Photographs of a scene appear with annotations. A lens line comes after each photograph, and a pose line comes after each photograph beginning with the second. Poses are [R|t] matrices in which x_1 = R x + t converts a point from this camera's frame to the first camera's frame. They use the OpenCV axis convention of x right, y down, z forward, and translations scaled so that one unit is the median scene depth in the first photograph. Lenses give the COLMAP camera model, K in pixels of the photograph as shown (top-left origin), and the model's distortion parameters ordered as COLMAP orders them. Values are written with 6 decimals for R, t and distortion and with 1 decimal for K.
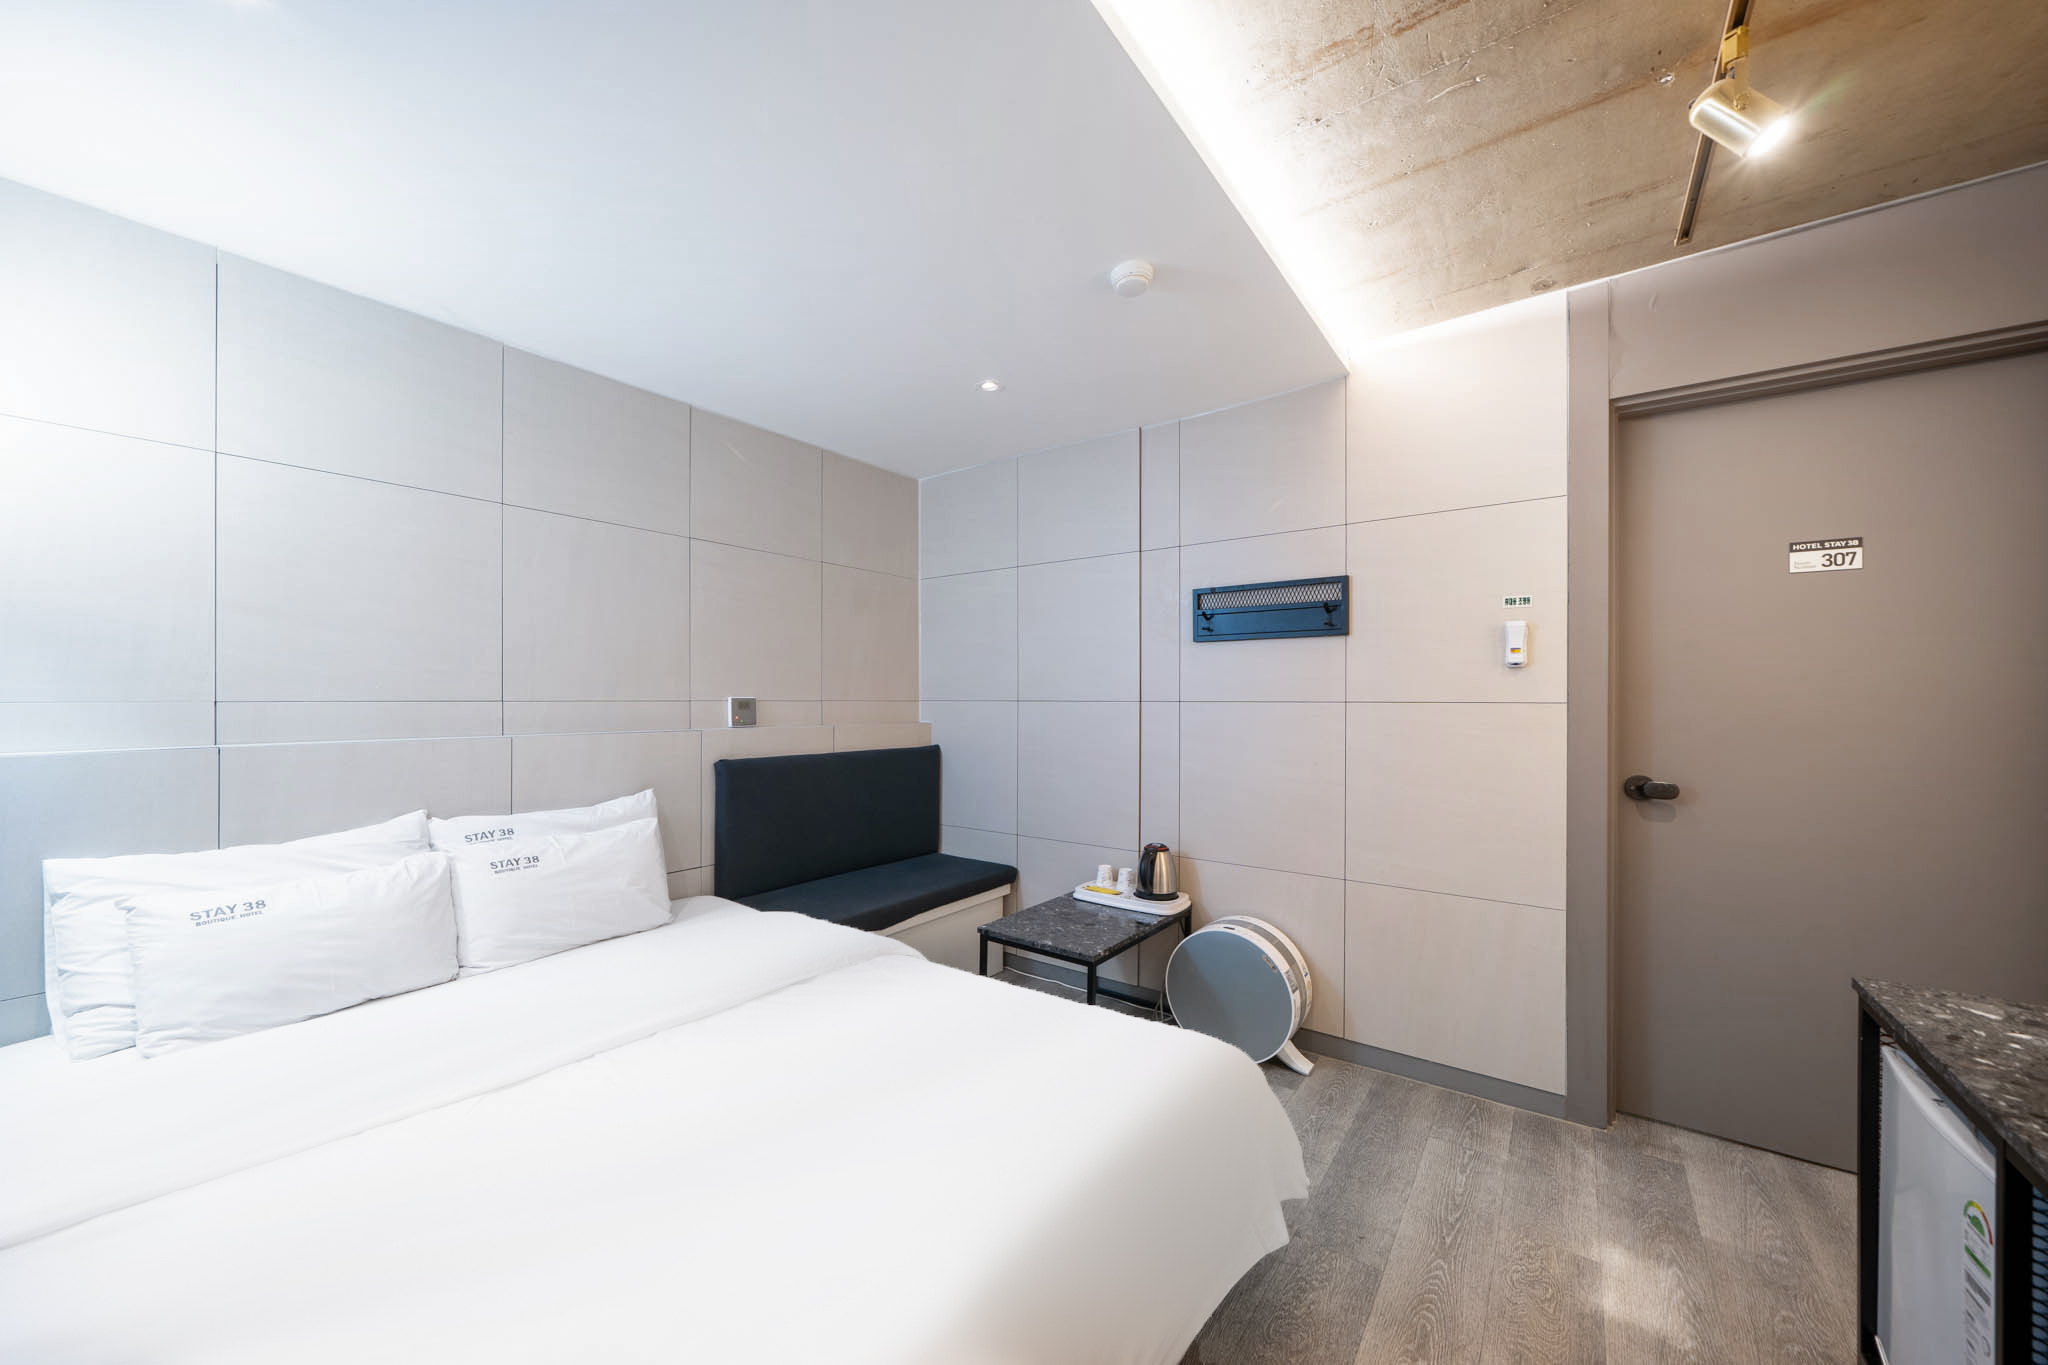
lens RADIAL K [[737.4, 0, 1017.1], [0, 737.4, 696.5], [0, 0, 1]] dist [-0.009231, -0.000041]
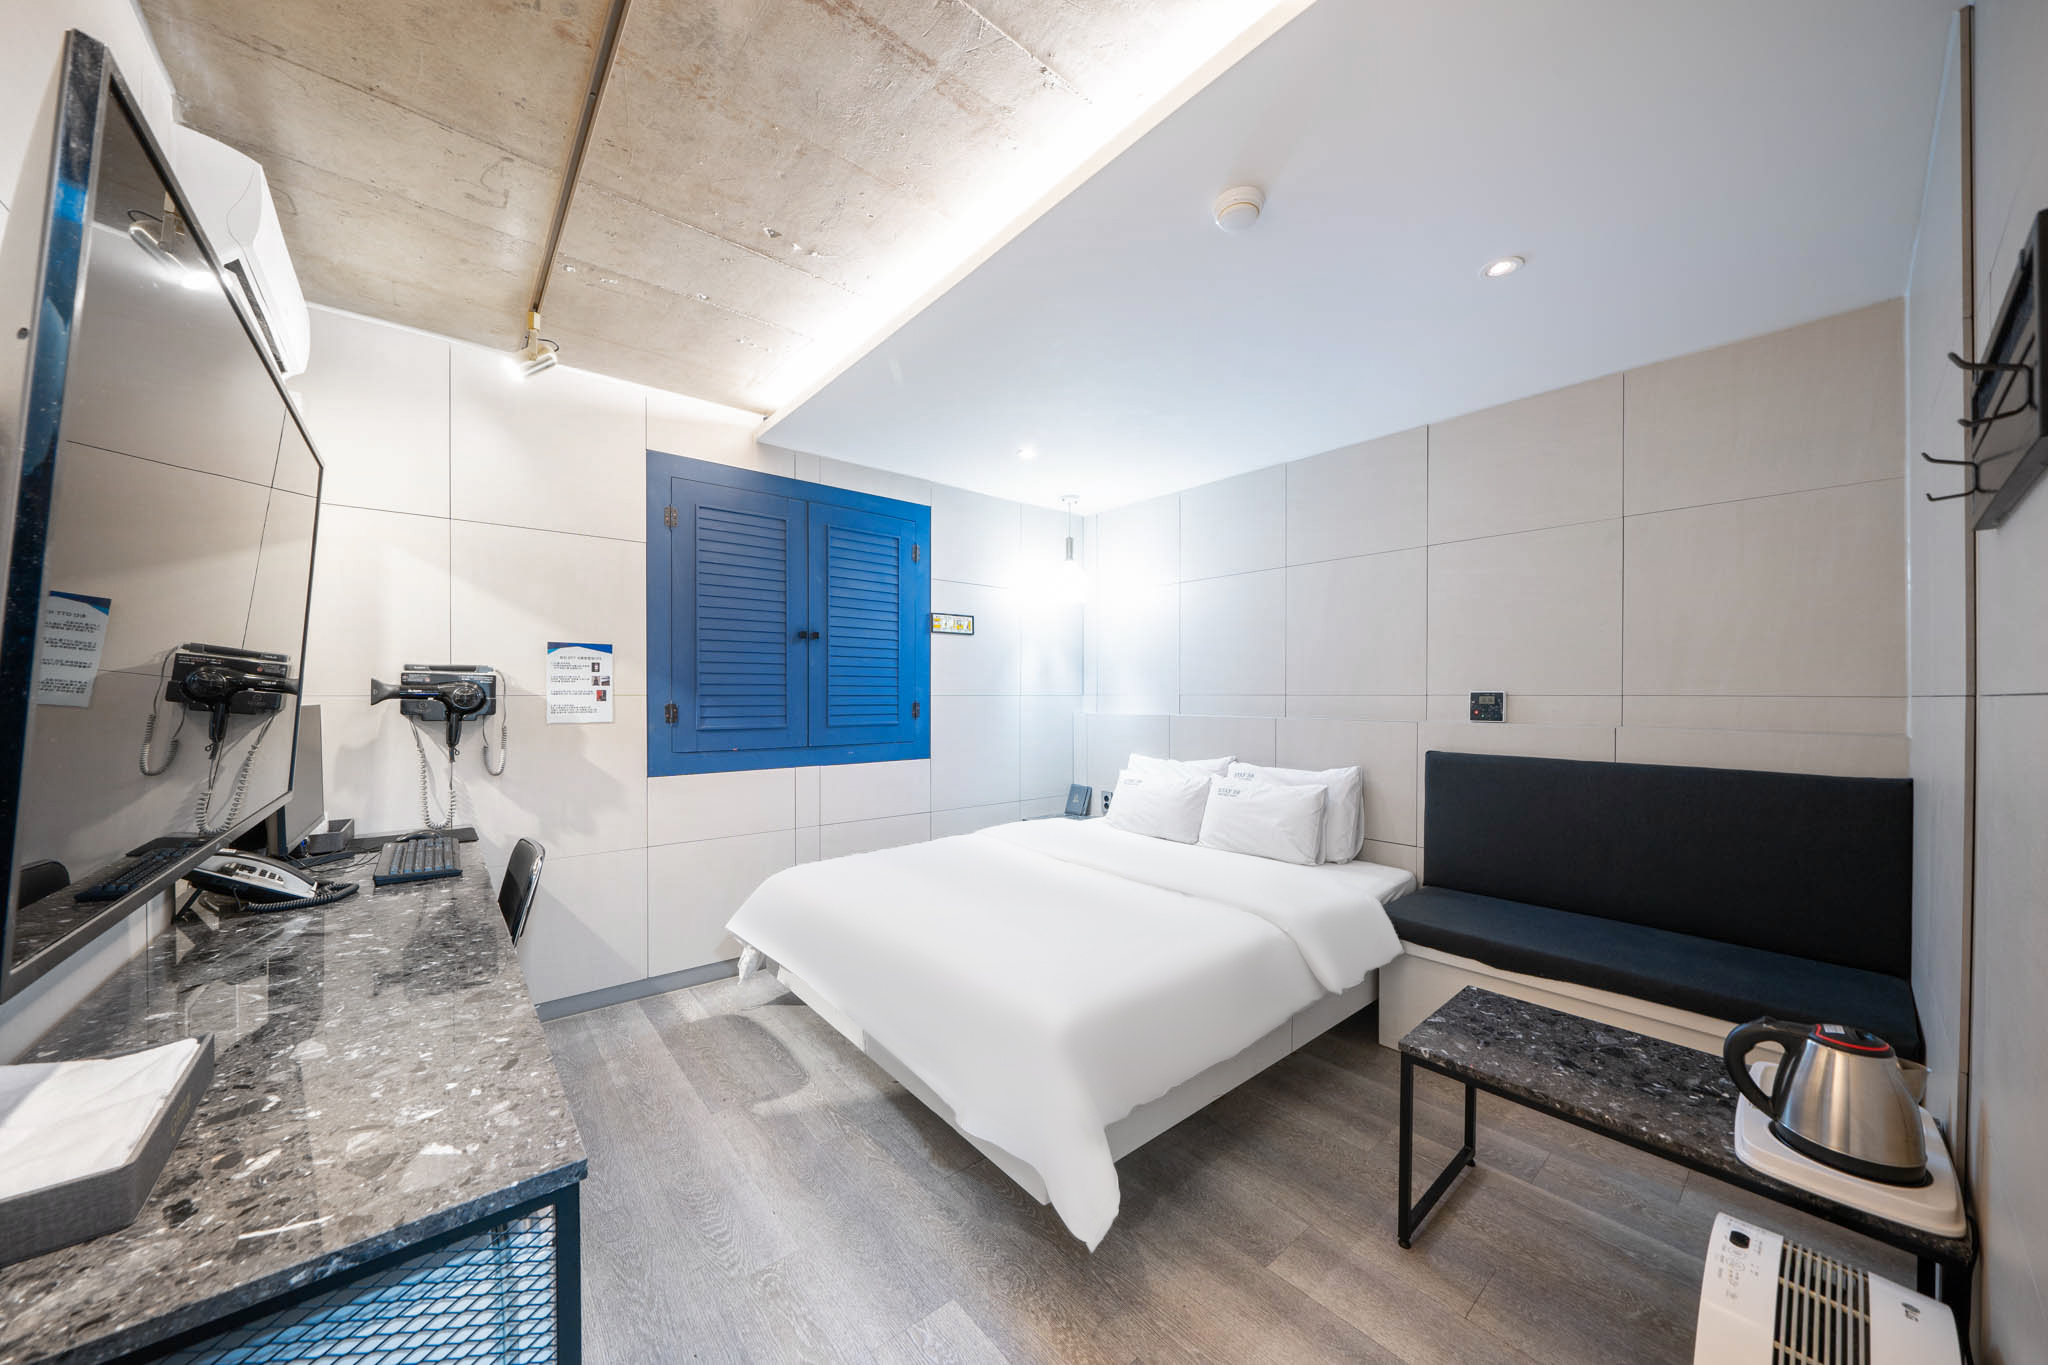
lens RADIAL K [[709.3, 0, 1018.1], [0, 709.3, 696.3], [0, 0, 1]] dist [-0.014866, -0.000010]
pose [[-0.226171, 0.002583, -0.974084, 0.885861], [0.002091, 0.999995, 0.002166, 0.005506], [0.974085, -0.001547, -0.226175, 0.803792]]
